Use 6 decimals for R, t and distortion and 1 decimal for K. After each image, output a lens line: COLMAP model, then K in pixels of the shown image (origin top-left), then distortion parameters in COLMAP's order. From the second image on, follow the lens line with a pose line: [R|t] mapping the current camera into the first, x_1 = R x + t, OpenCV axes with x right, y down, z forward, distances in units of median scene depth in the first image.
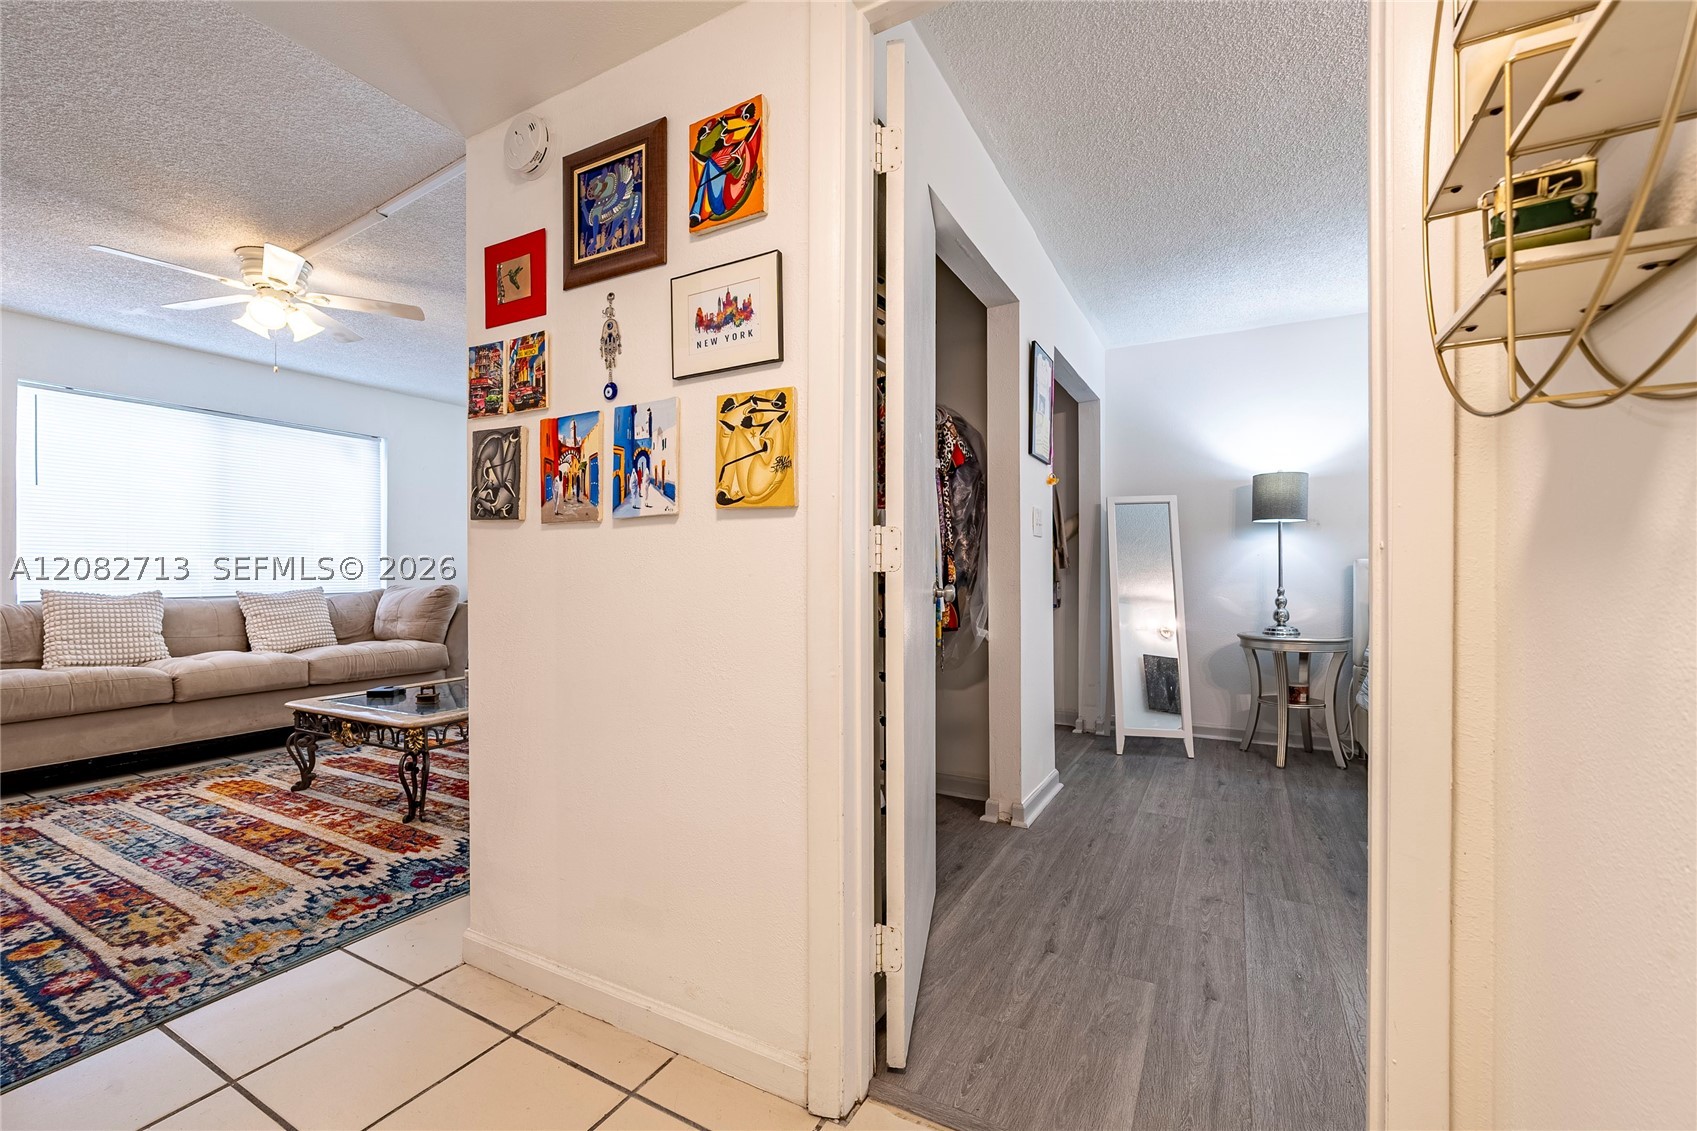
lens RADIAL K [[678.0, 0, 835.8], [0, 678.0, 569.9], [0, 0, 1]] dist [-0.001696, -0.000251]
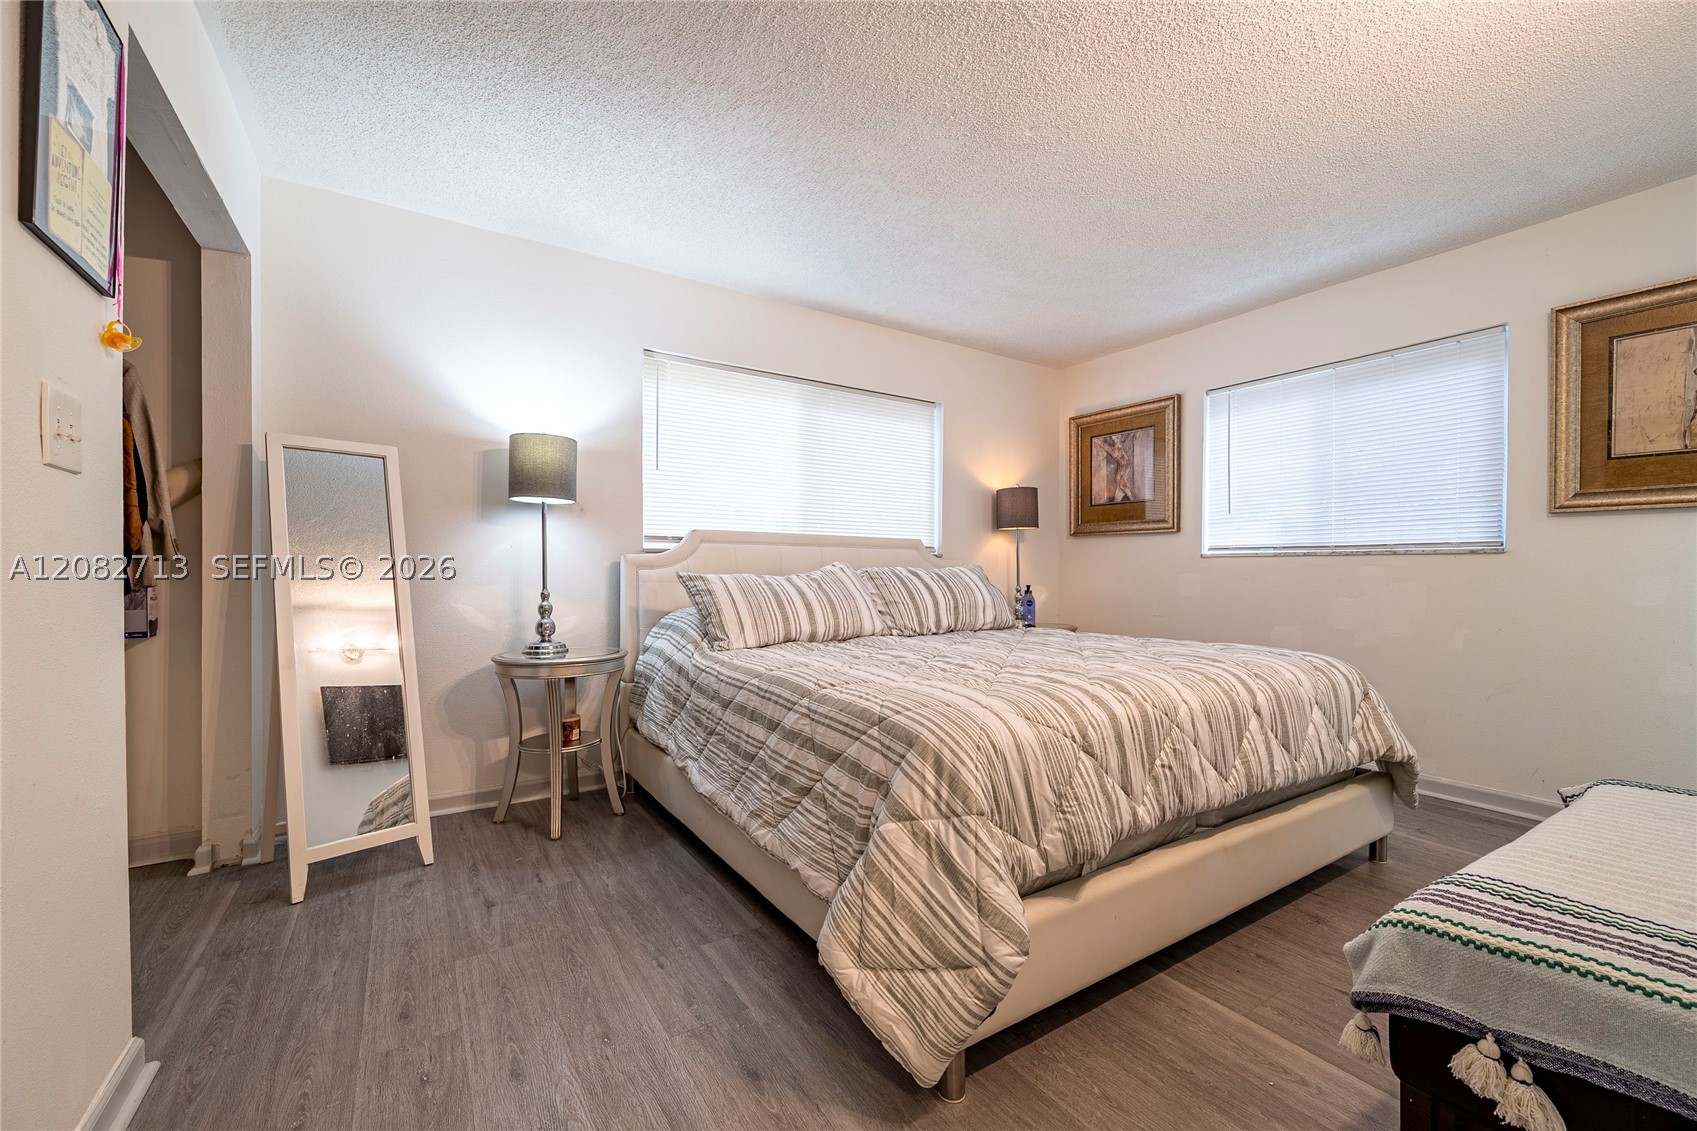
lens RADIAL K [[678.0, 0, 810.6], [0, 678.0, 581.4], [0, 0, 1]] dist [-0.001696, -0.000251]
pose [[0.473586, -0.006575, 0.880723, 0.252454], [-0.008761, 0.999887, 0.012176, 0.008708], [-0.880704, -0.013483, 0.473475, 0.707498]]
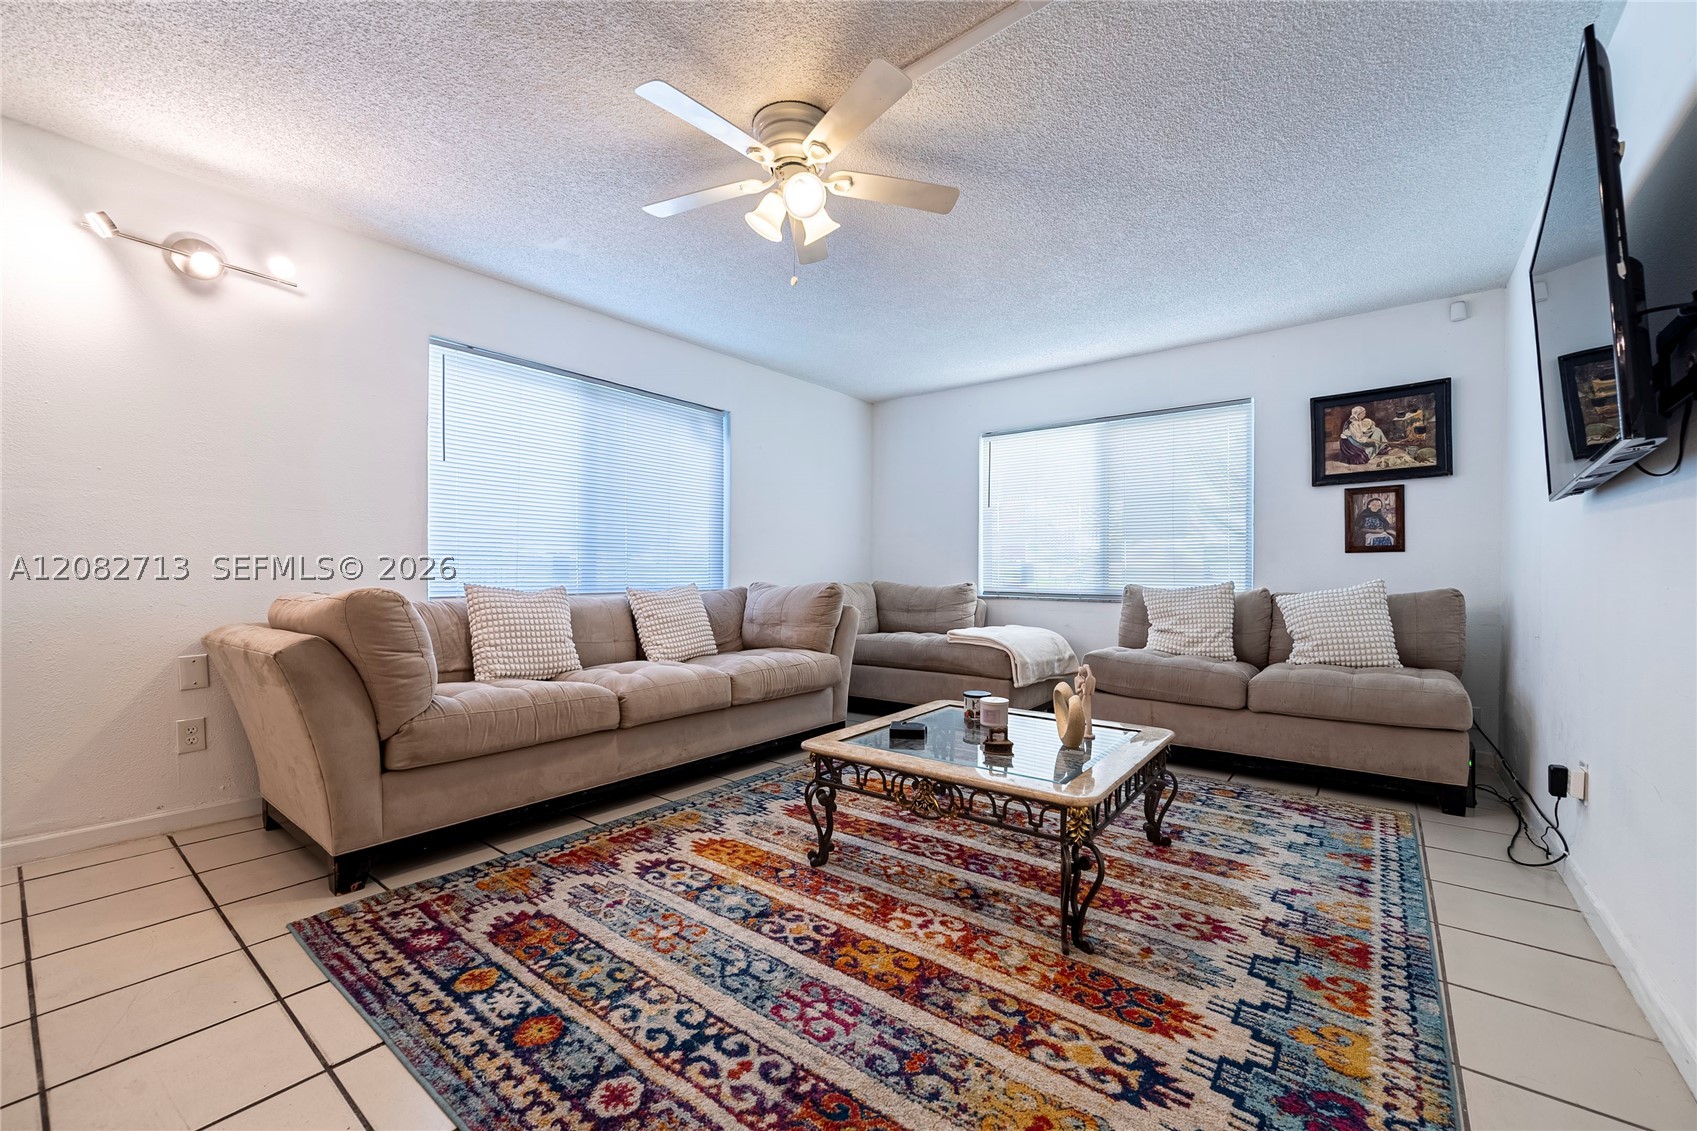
lens RADIAL K [[678.0, 0, 840.4], [0, 678.0, 582.6], [0, 0, 1]] dist [-0.001696, -0.000251]
pose [[0.984843, 0.006674, -0.173320, -0.903088], [-0.002198, 0.999659, 0.026008, 0.001898], [0.173435, -0.025232, 0.984522, 0.406176]]
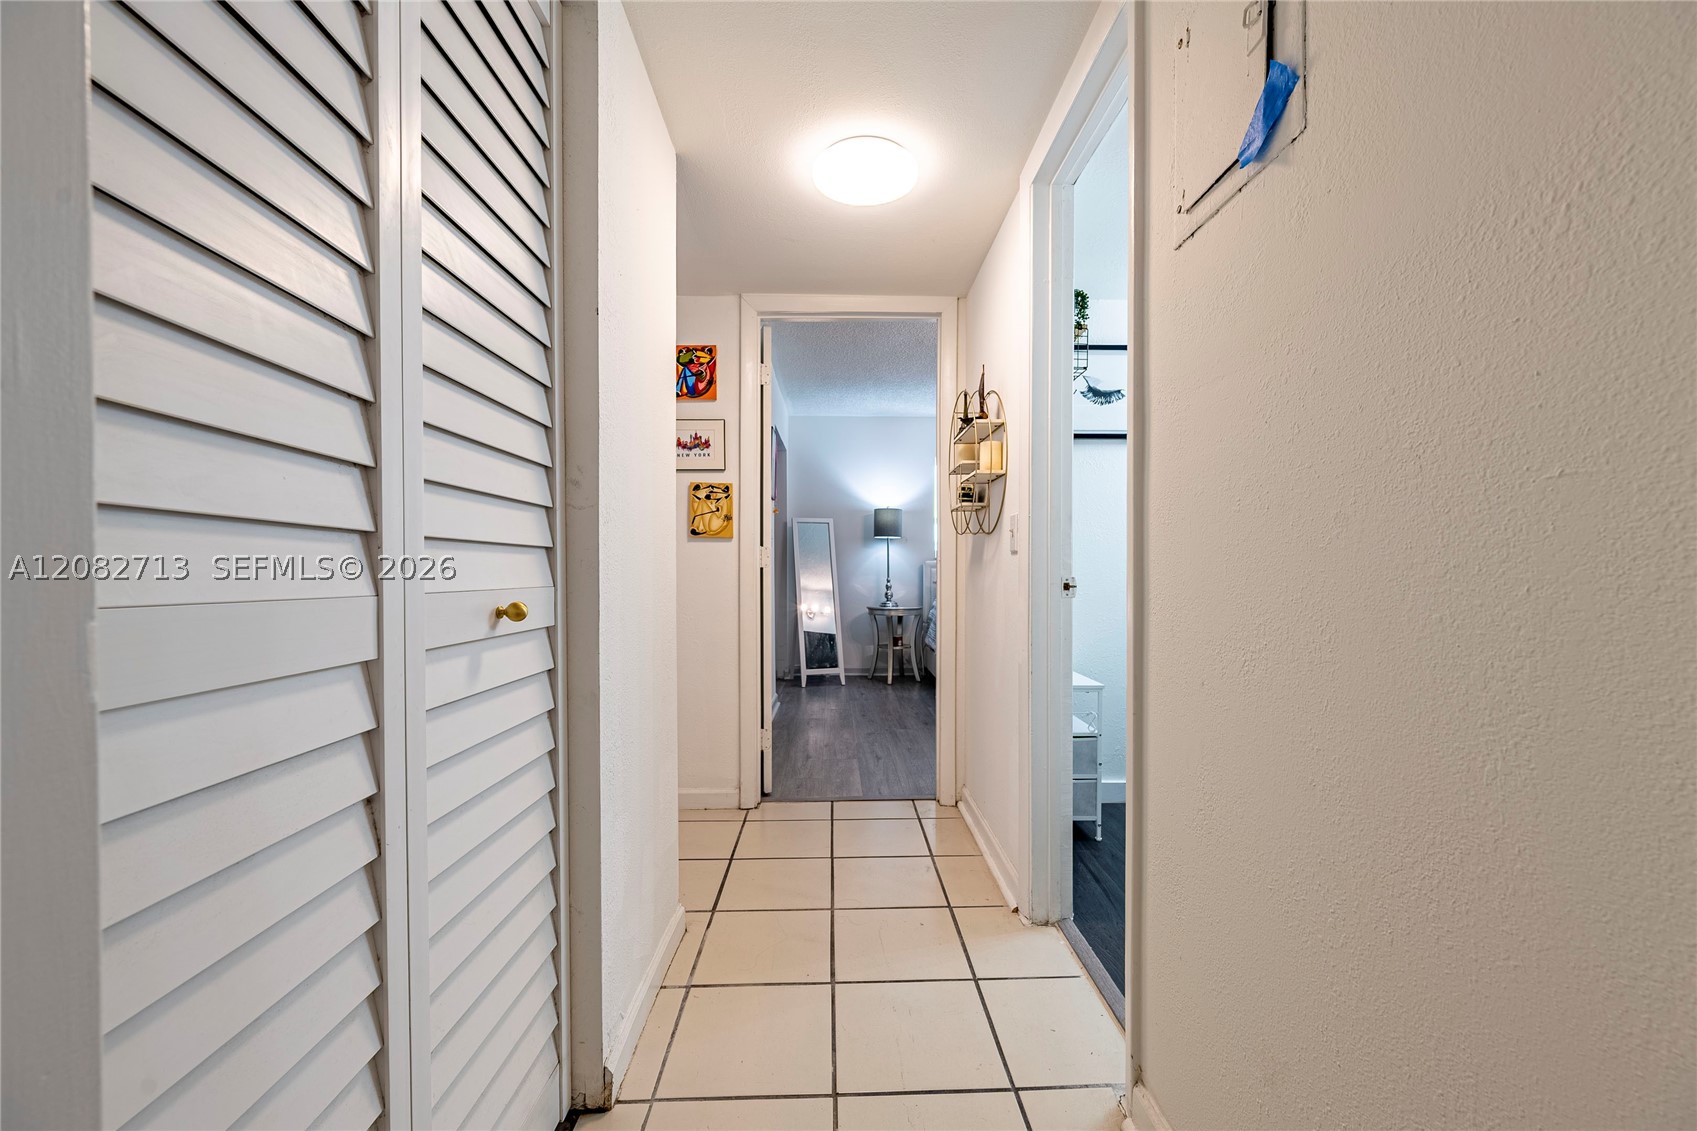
lens RADIAL K [[678.0, 0, 868.9], [0, 678.0, 572.0], [0, 0, 1]] dist [-0.001696, -0.000251]
pose [[0.834324, -0.003383, 0.551264, -0.535779], [0.000089, 0.999982, 0.006003, 0.003234], [-0.551275, -0.004959, 0.834309, -0.639496]]
